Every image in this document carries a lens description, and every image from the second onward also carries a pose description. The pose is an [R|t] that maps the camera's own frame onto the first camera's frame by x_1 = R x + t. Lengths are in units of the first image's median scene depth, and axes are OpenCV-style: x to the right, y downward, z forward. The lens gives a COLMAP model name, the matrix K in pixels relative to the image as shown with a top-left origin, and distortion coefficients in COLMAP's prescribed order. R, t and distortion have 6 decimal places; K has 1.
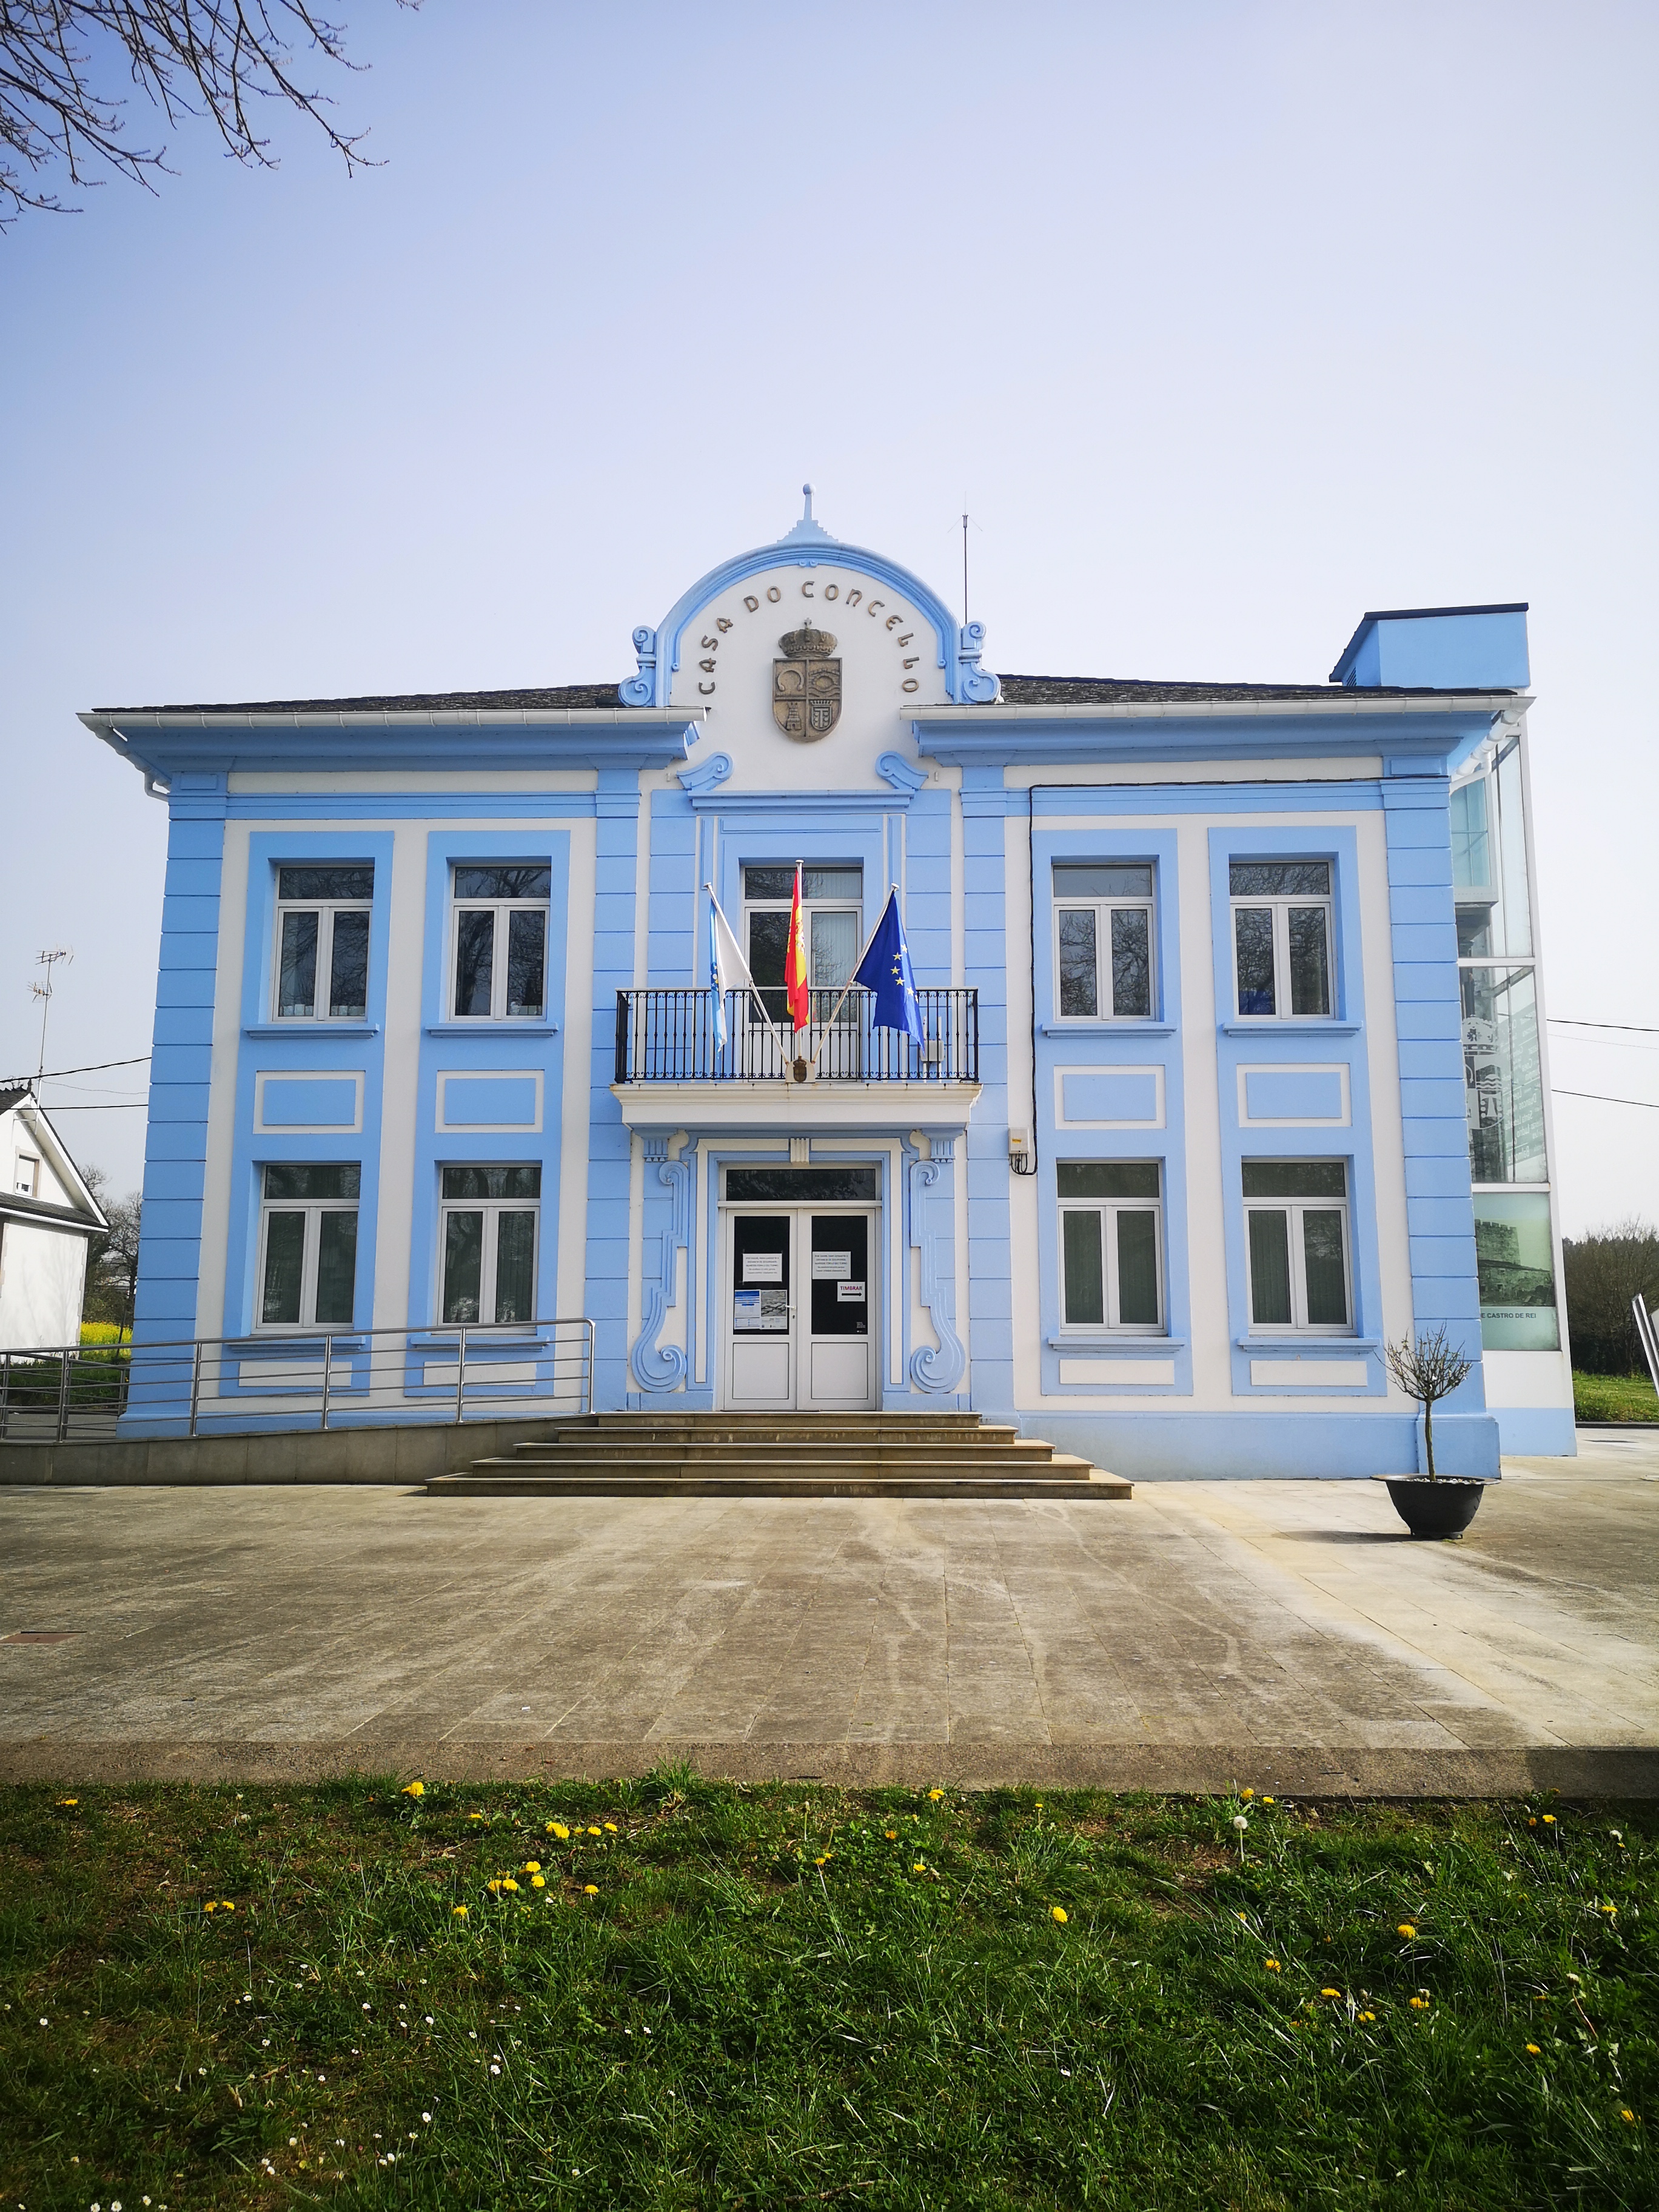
lens RADIAL K [[1648.1, 0, 829.5], [0, 1648.1, 1106.0], [0, 0, 1]] dist [0.027675, 0.000460]
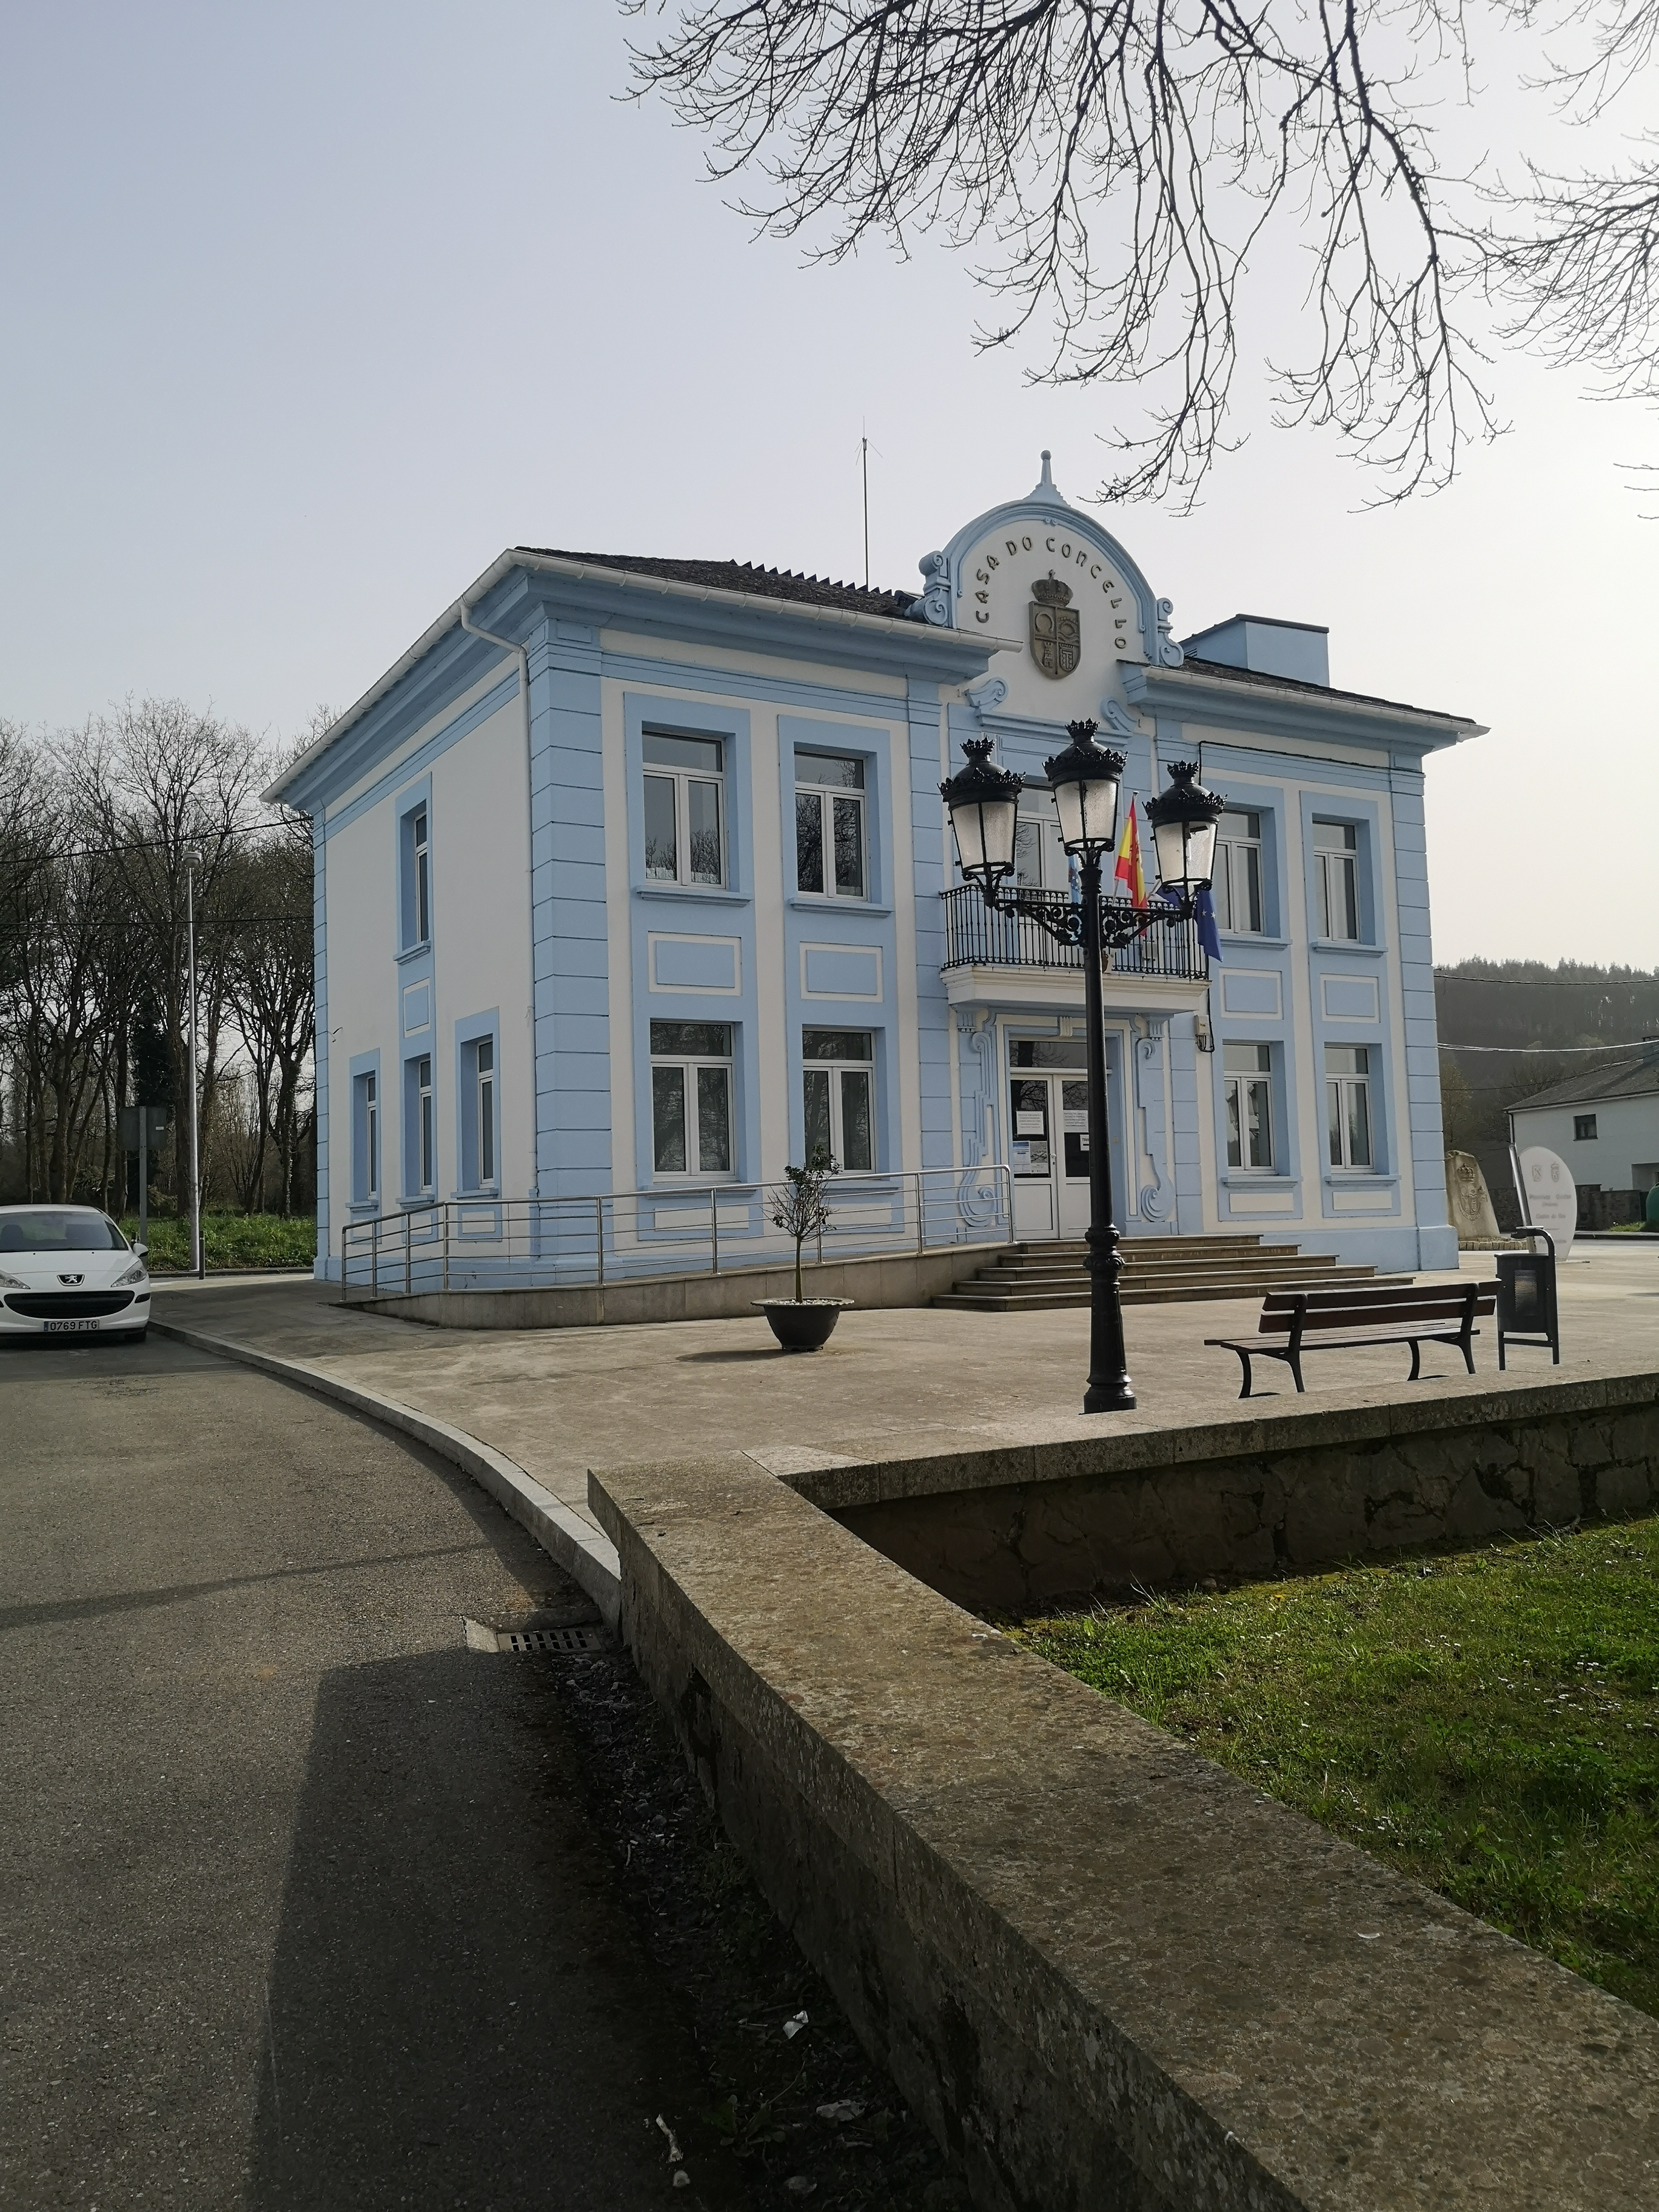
lens RADIAL K [[1732.3, 0, 829.5], [0, 1732.3, 1106.0], [0, 0, 1]] dist [0.002196, -0.002294]
pose [[0.845294, 0.010612, 0.534196, -0.818232], [-0.059290, 0.995491, 0.074043, 0.001153], [-0.531002, -0.094261, 0.842112, 0.015455]]
